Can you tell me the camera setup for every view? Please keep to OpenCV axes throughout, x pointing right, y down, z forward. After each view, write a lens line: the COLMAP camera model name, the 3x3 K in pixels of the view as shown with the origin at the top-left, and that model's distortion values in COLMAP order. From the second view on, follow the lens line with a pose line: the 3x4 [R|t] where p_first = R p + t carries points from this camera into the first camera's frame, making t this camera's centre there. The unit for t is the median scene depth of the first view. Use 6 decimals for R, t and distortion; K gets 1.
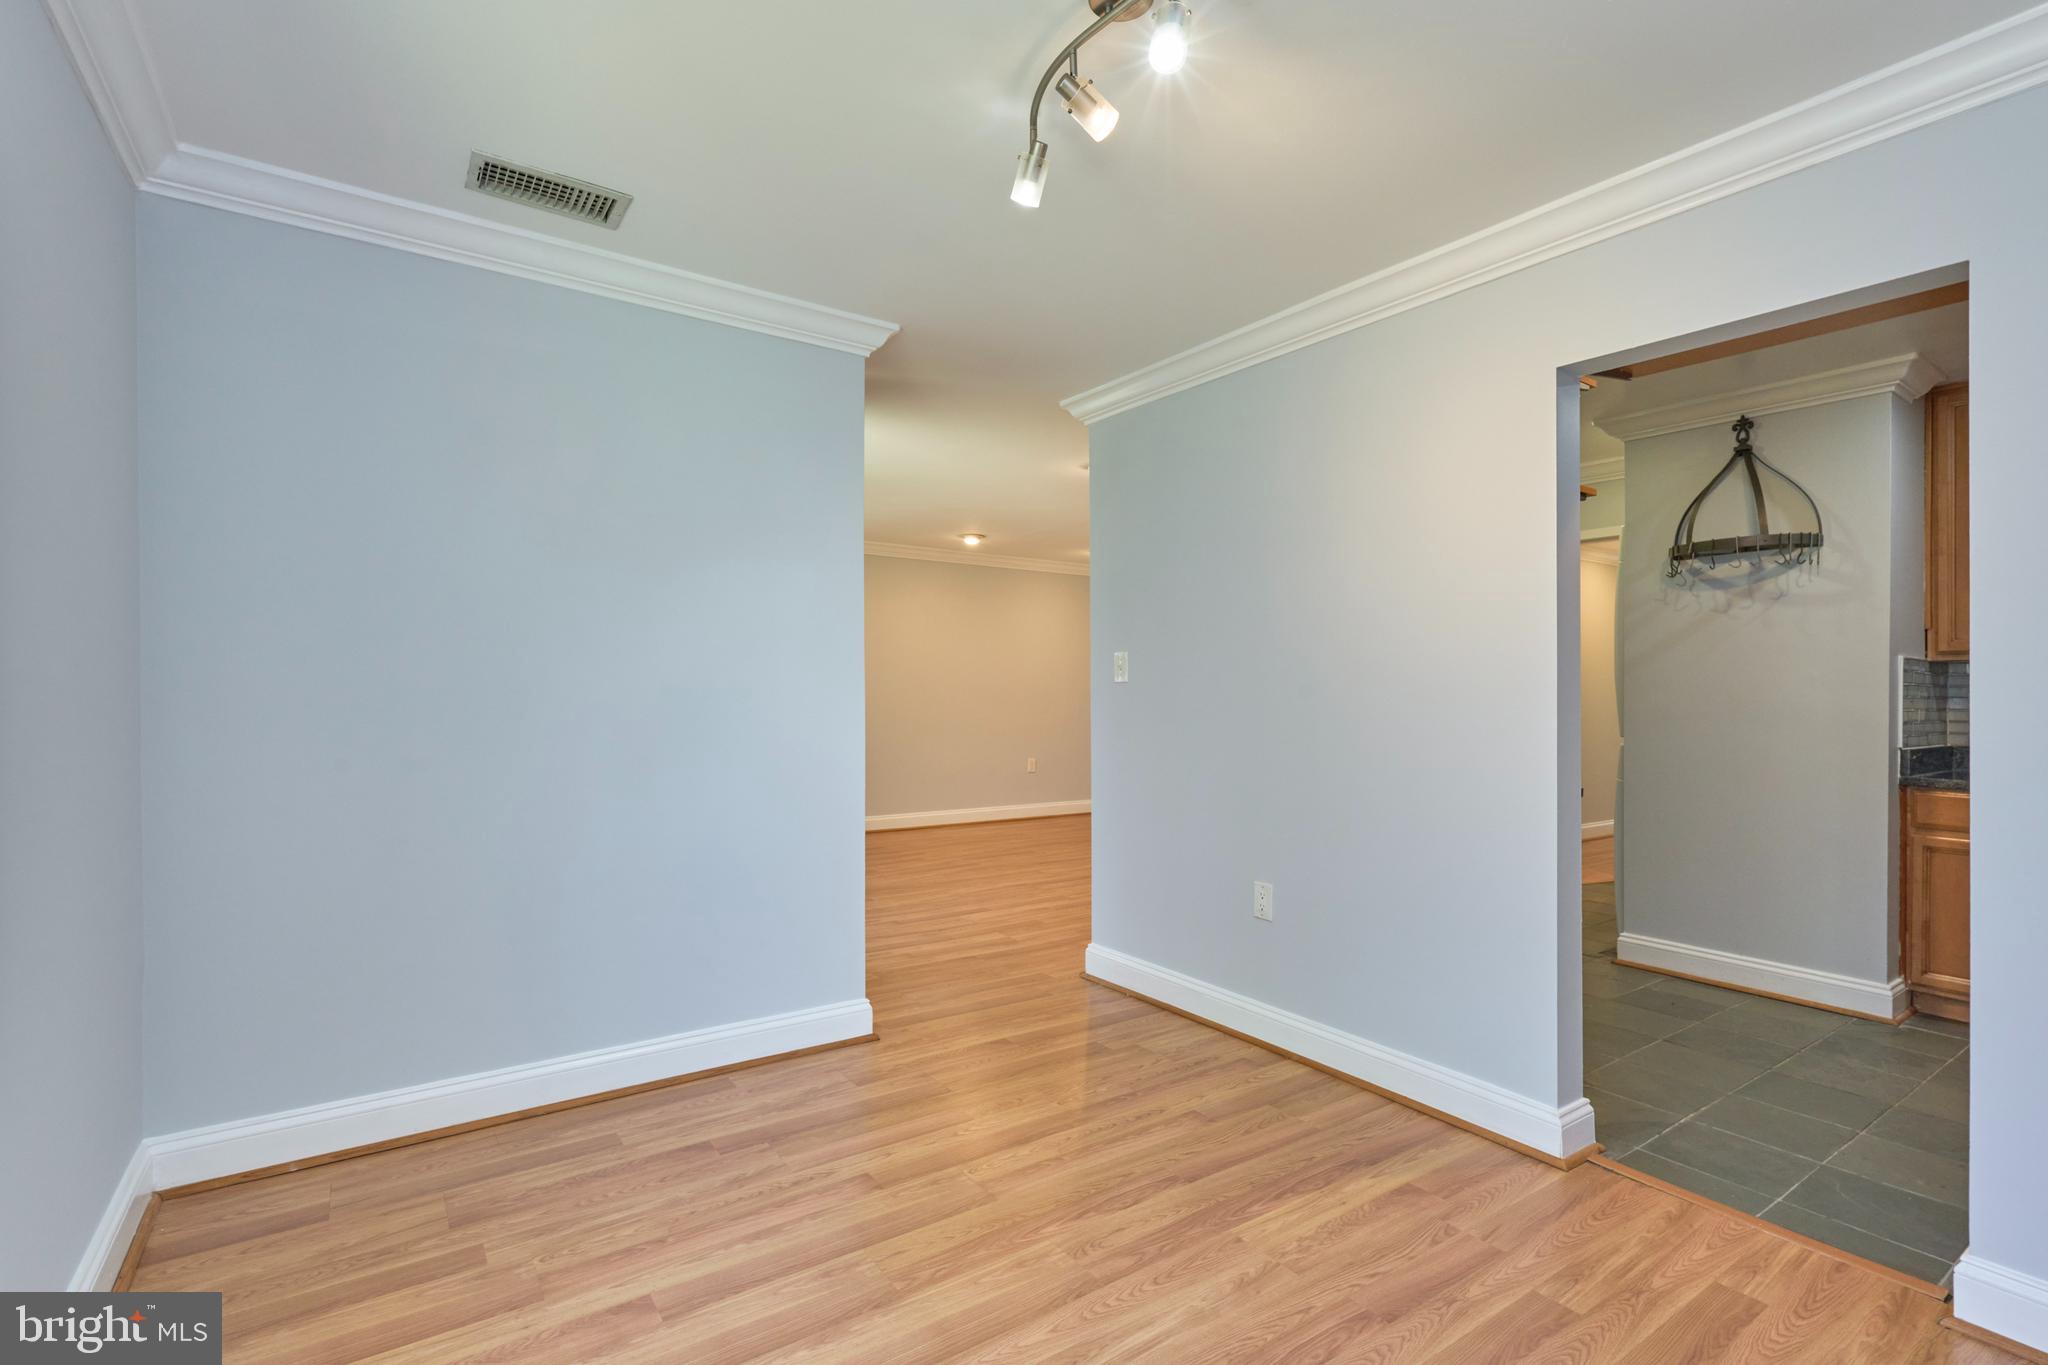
lens RADIAL K [[940.2, 0, 1031.5], [0, 940.2, 678.1], [0, 0, 1]] dist [0.004276, 0.000420]
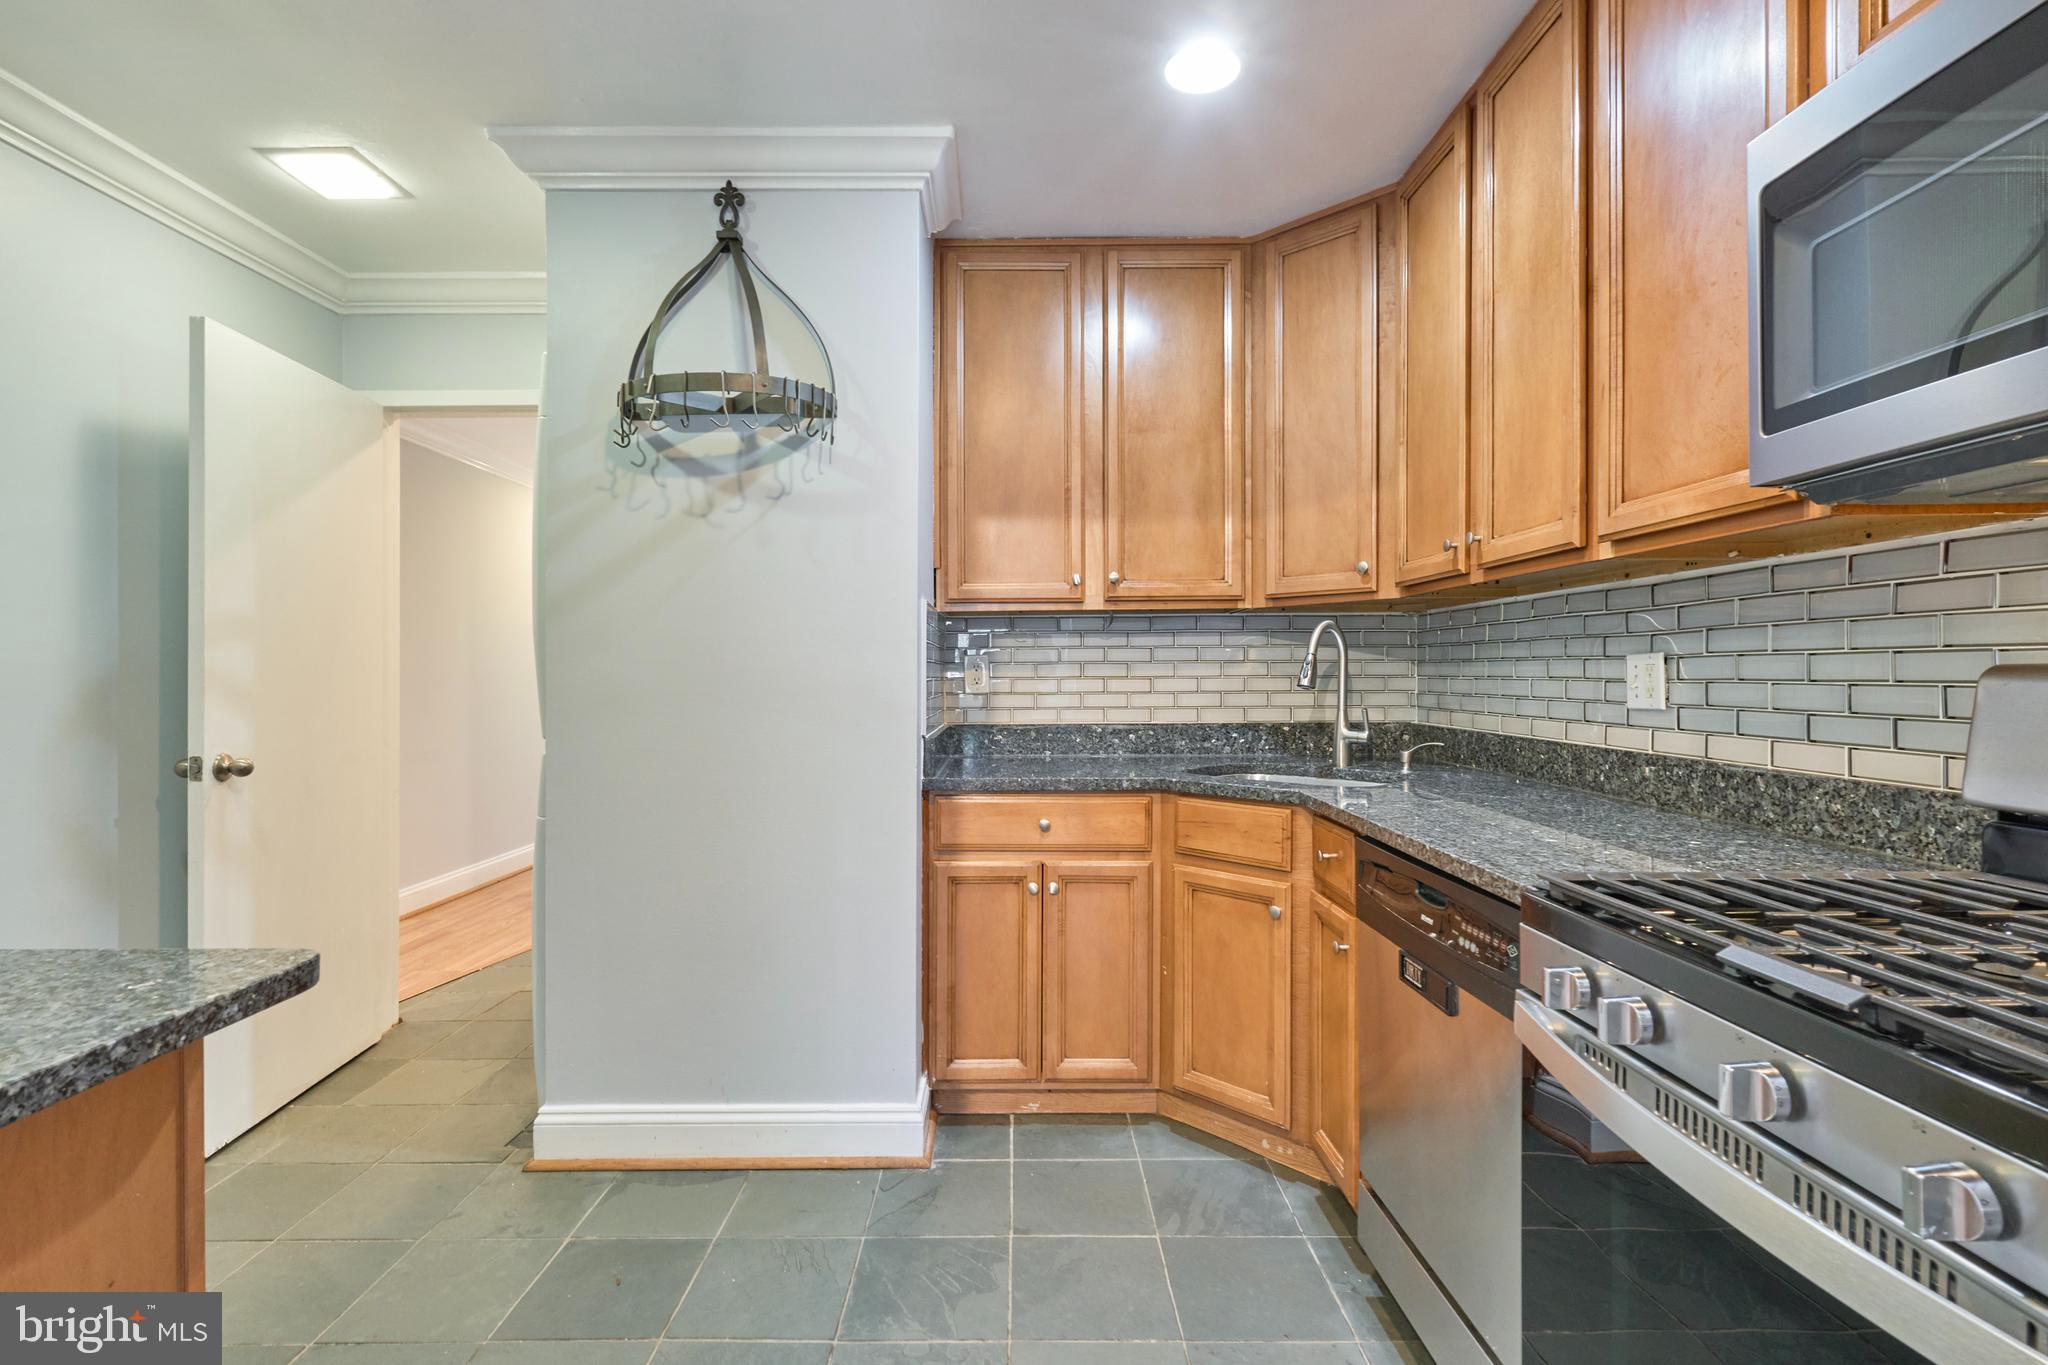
lens RADIAL K [[948.1, 0, 1011.5], [0, 948.1, 680.2], [0, 0, 1]] dist [-0.000064, 0.000331]
pose [[0.576825, -0.014102, 0.816746, 0.408990], [-0.005961, 0.999752, 0.021471, 0.019729], [-0.816846, -0.017253, 0.576598, 0.565294]]
